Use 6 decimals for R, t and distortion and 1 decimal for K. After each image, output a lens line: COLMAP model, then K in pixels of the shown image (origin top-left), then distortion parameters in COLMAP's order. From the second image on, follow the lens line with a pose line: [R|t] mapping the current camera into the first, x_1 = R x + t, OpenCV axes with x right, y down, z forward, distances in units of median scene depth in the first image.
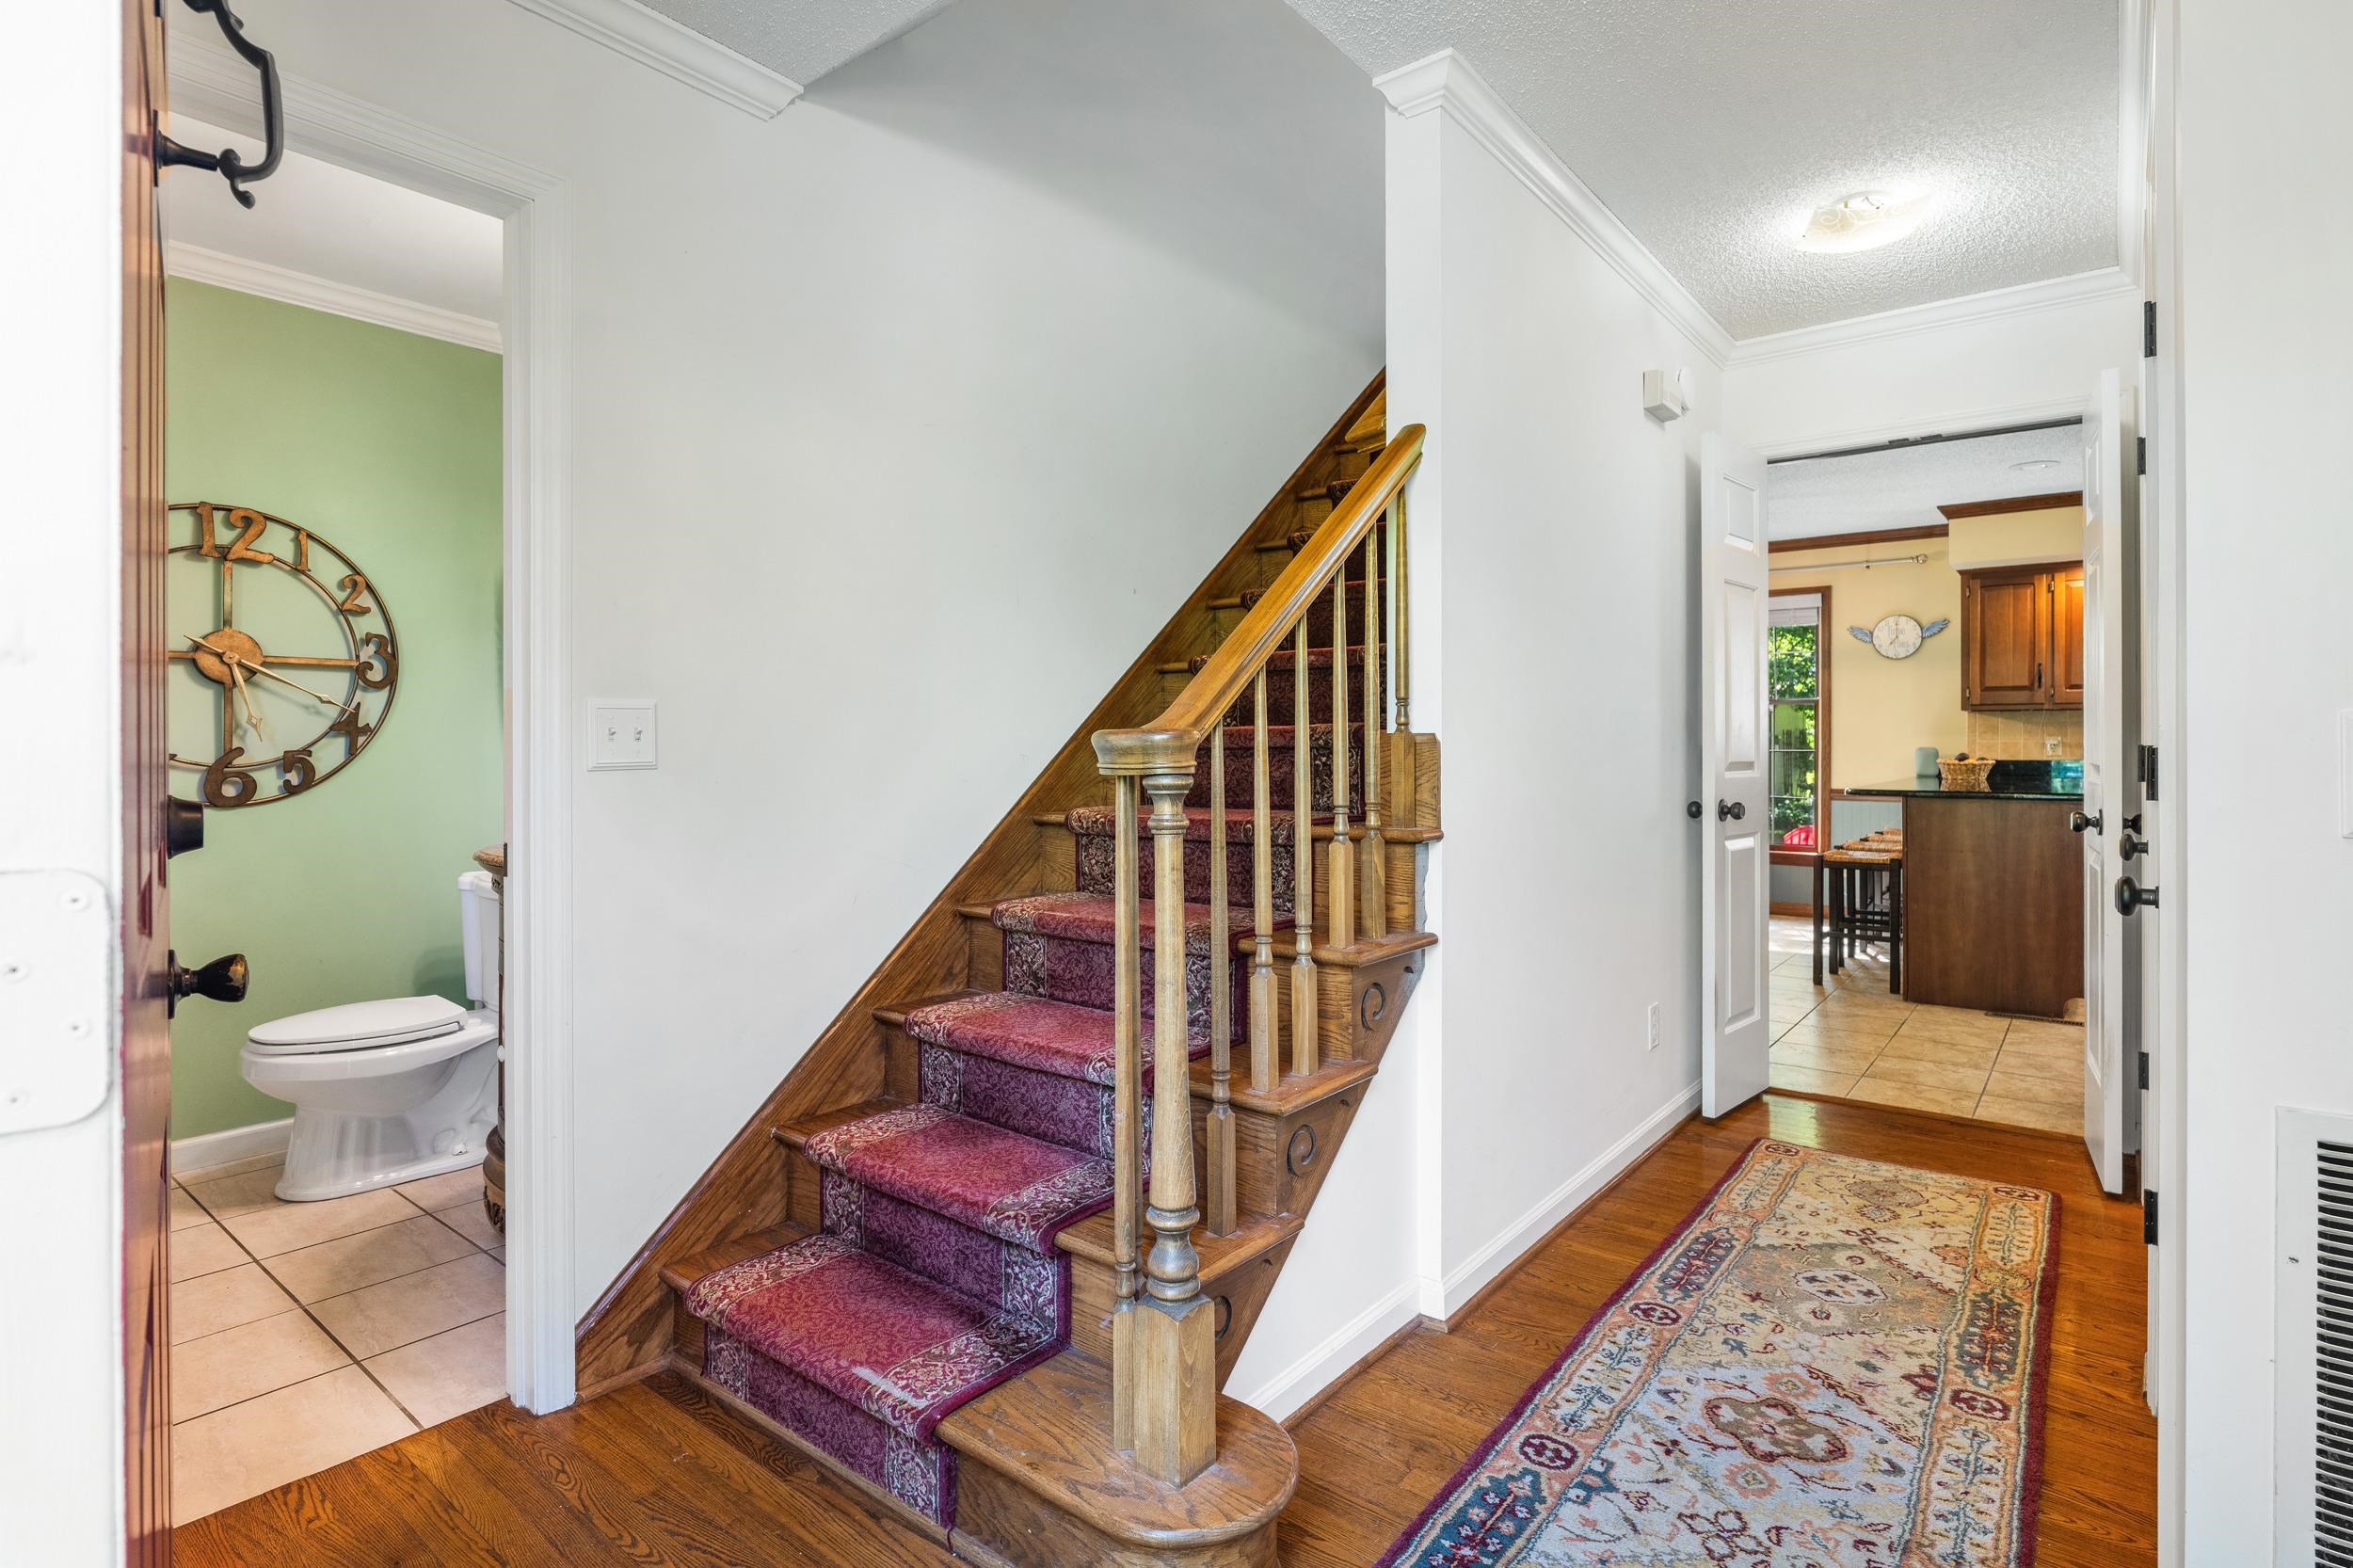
lens RADIAL K [[1156.4, 0, 1205.6], [0, 1156.4, 742.6], [0, 0, 1]] dist [-0.001448, 0.000815]
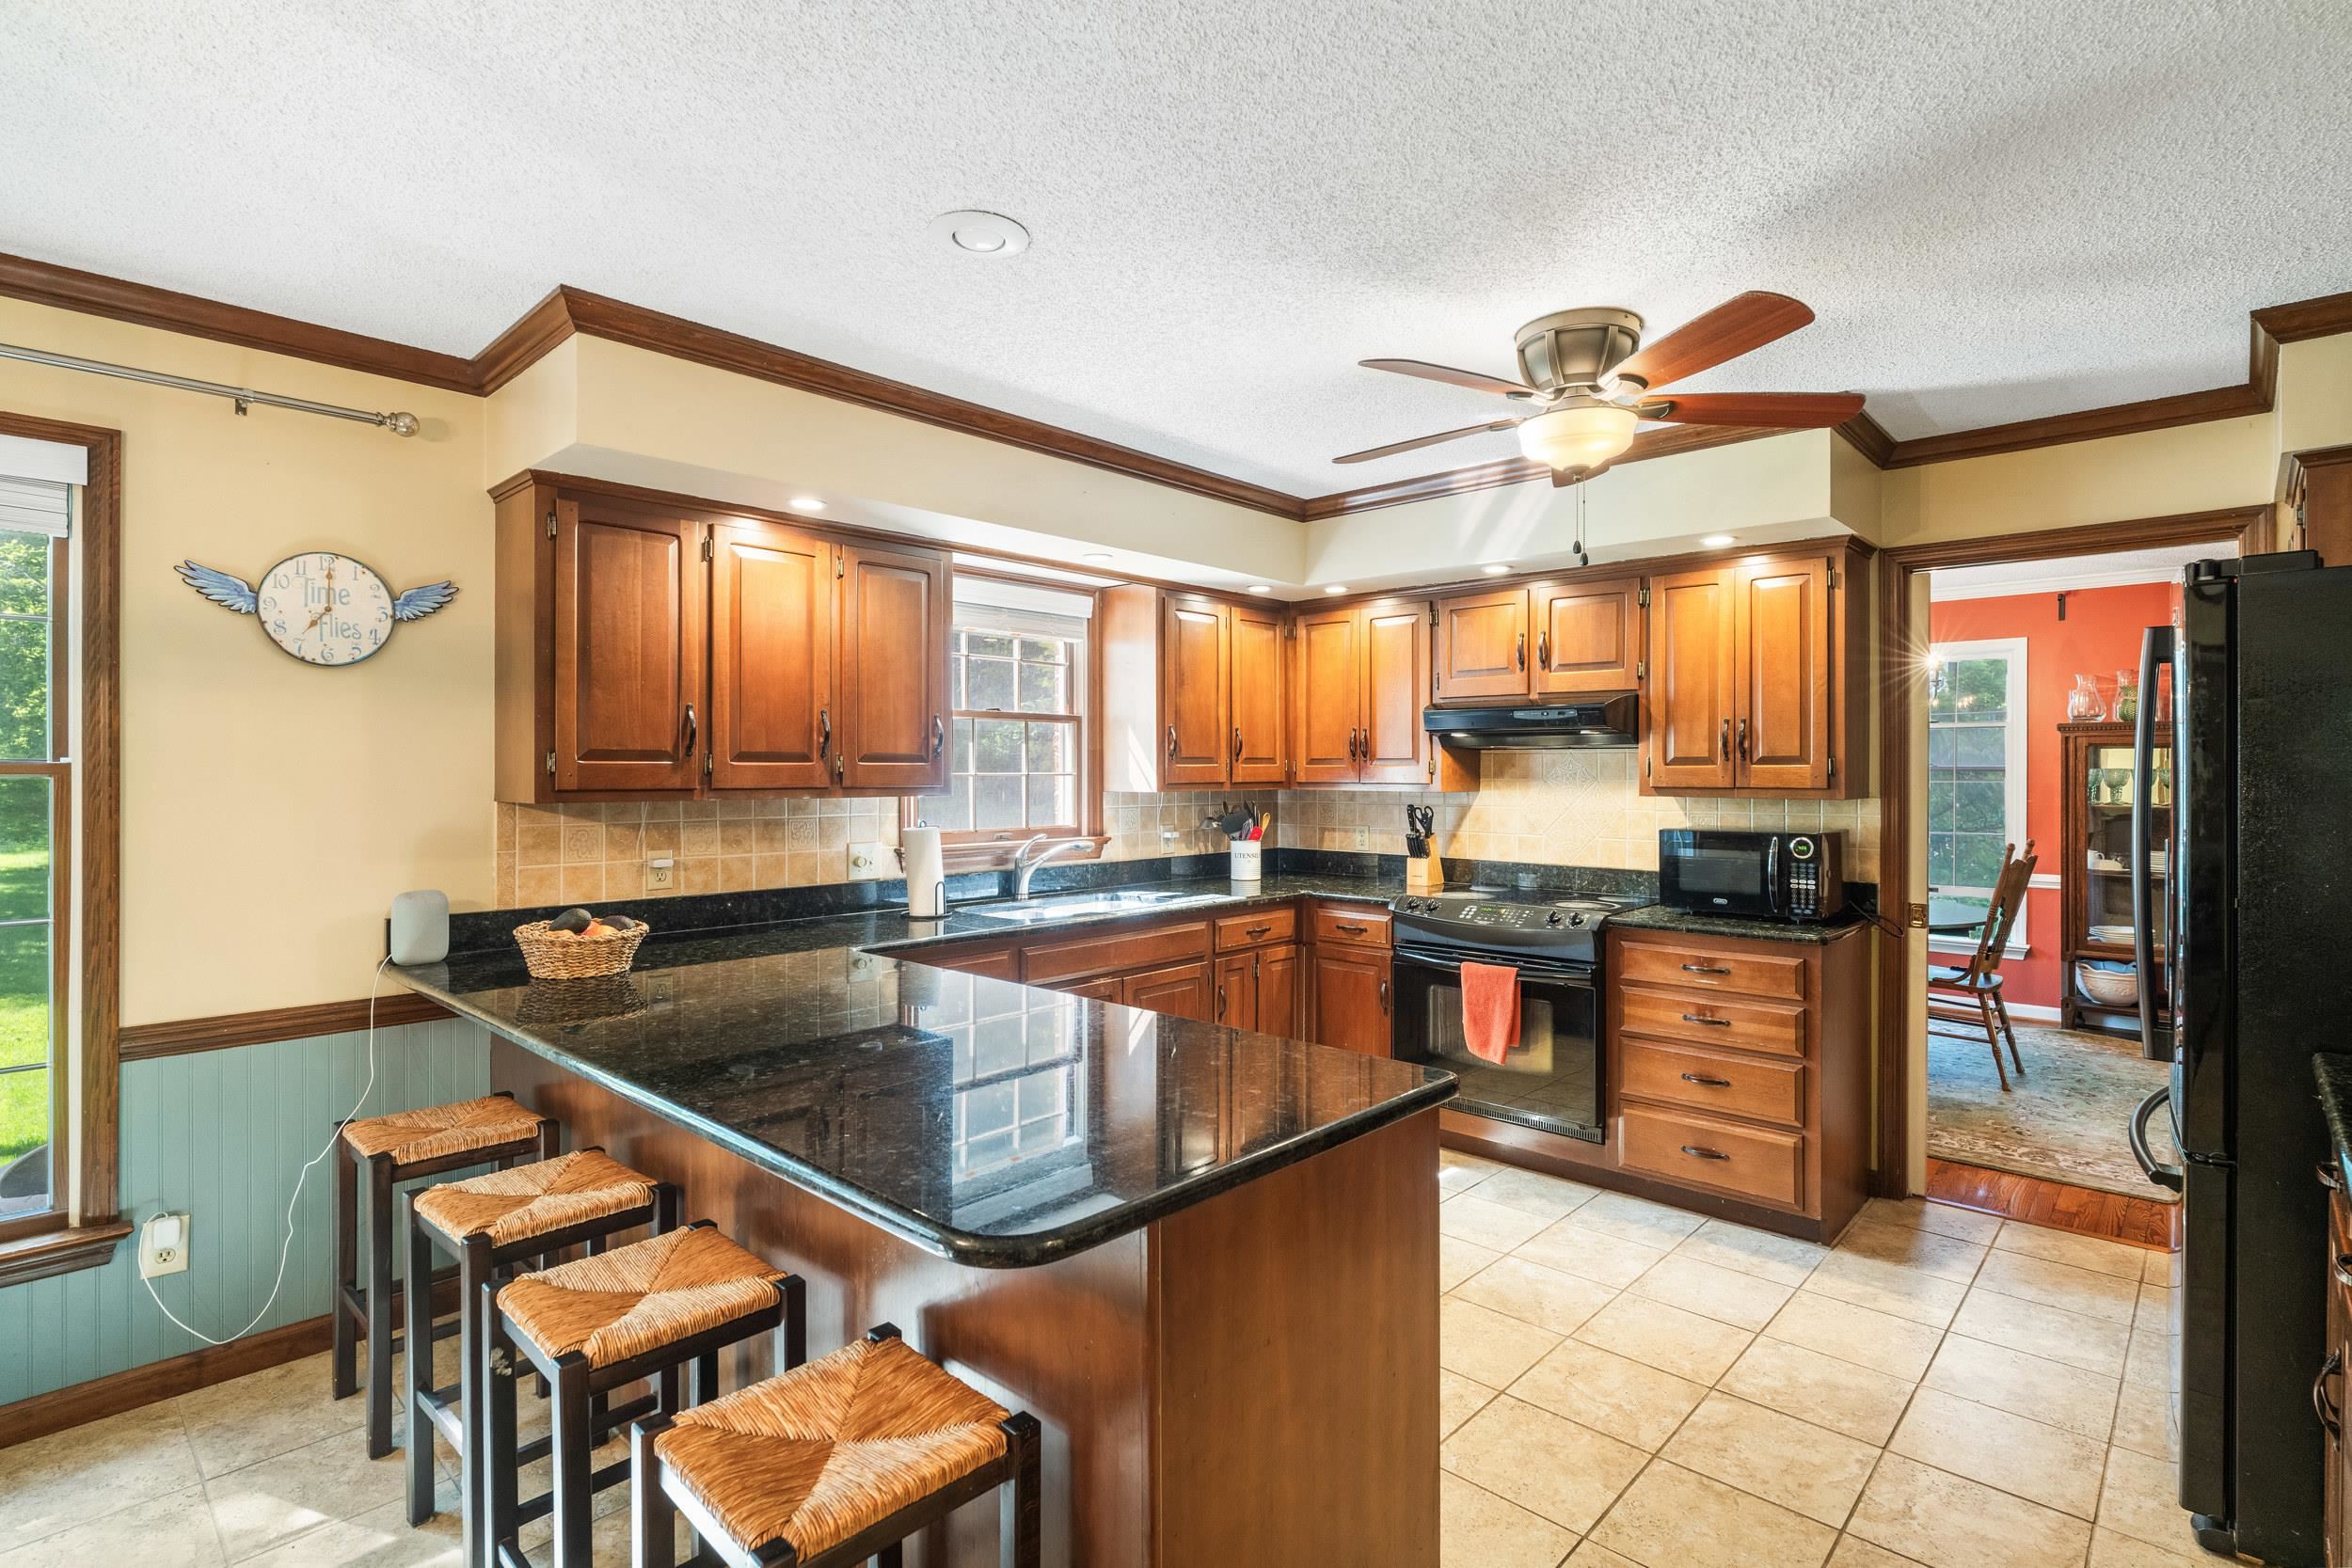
lens RADIAL K [[1138.7, 0, 1184.0], [0, 1138.7, 774.1], [0, 0, 1]] dist [-0.004216, -0.000475]
pose [[0.084416, -0.000327, 0.996431, 0.250099], [-0.000322, 1.000000, 0.000355, -0.037523], [-0.996431, -0.000351, 0.084416, 0.701953]]
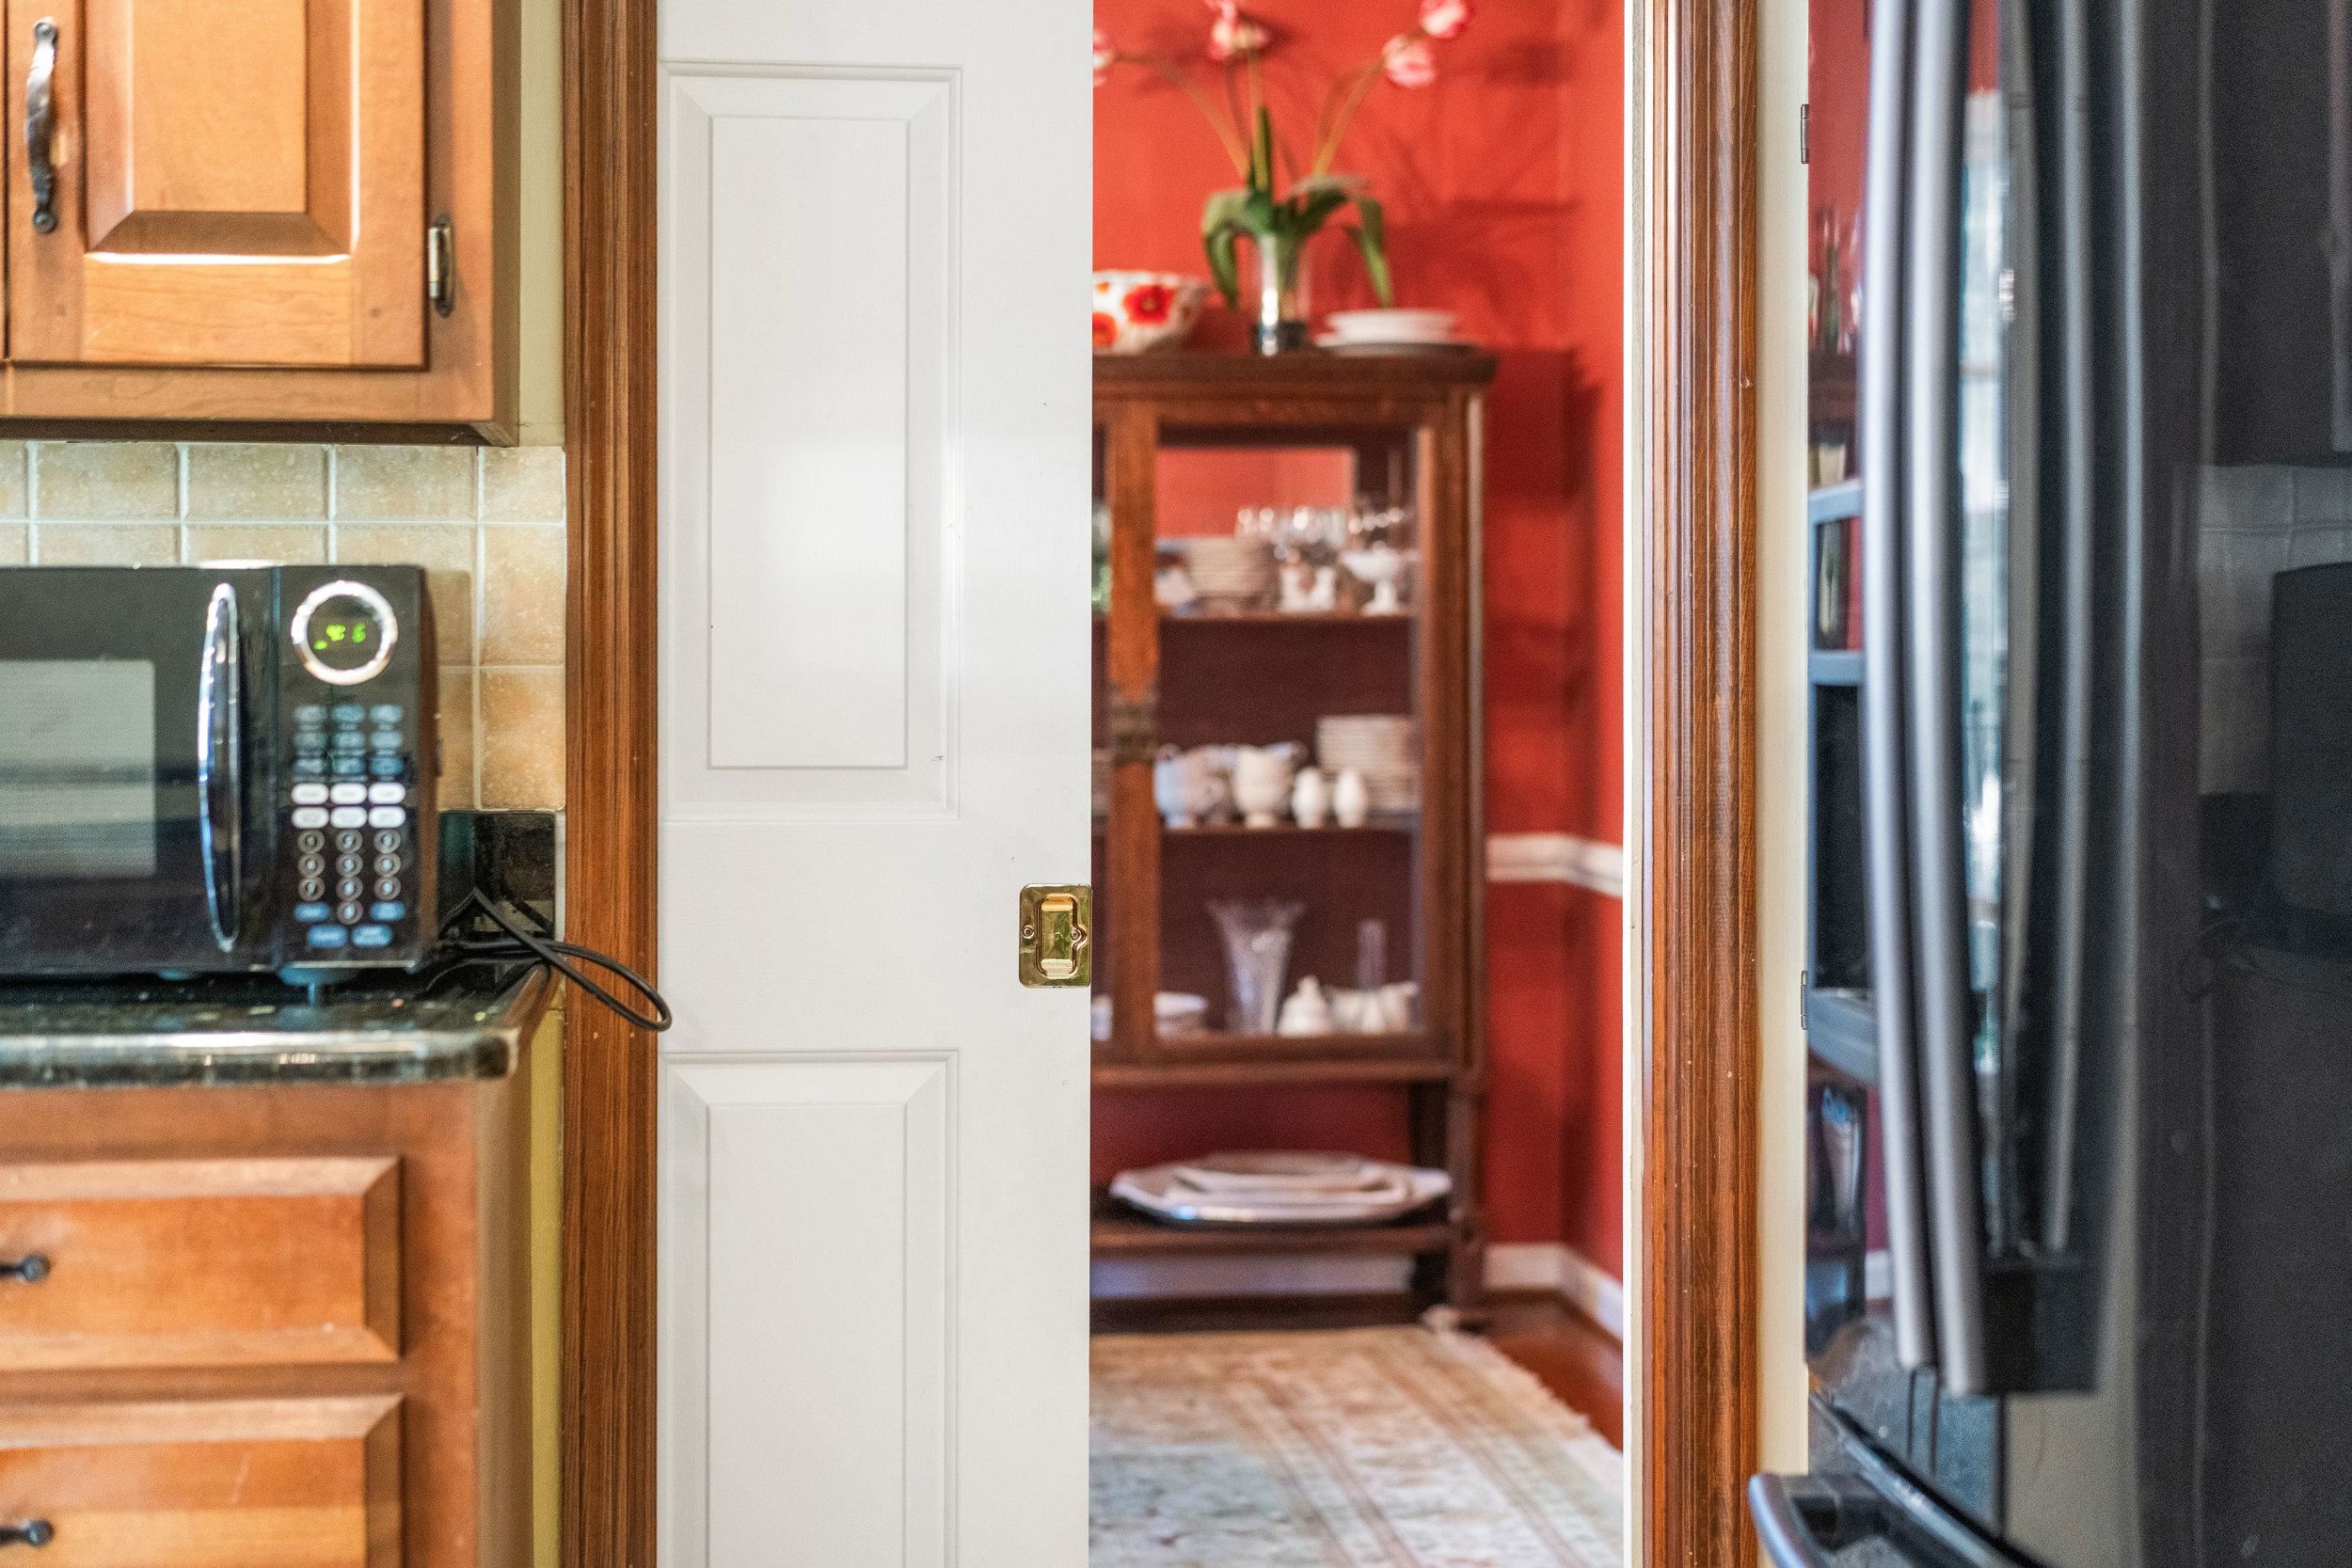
lens RADIAL K [[3676.2, 0, 1174.5], [0, 3676.2, 695.7], [0, 0, 1]] dist [0.009803, -0.117498]
pose [[-0.708782, -0.005004, 0.705410, 0.477630], [-0.000567, 0.999979, 0.006524, -0.001614], [-0.705427, 0.004224, -0.708770, 0.659548]]
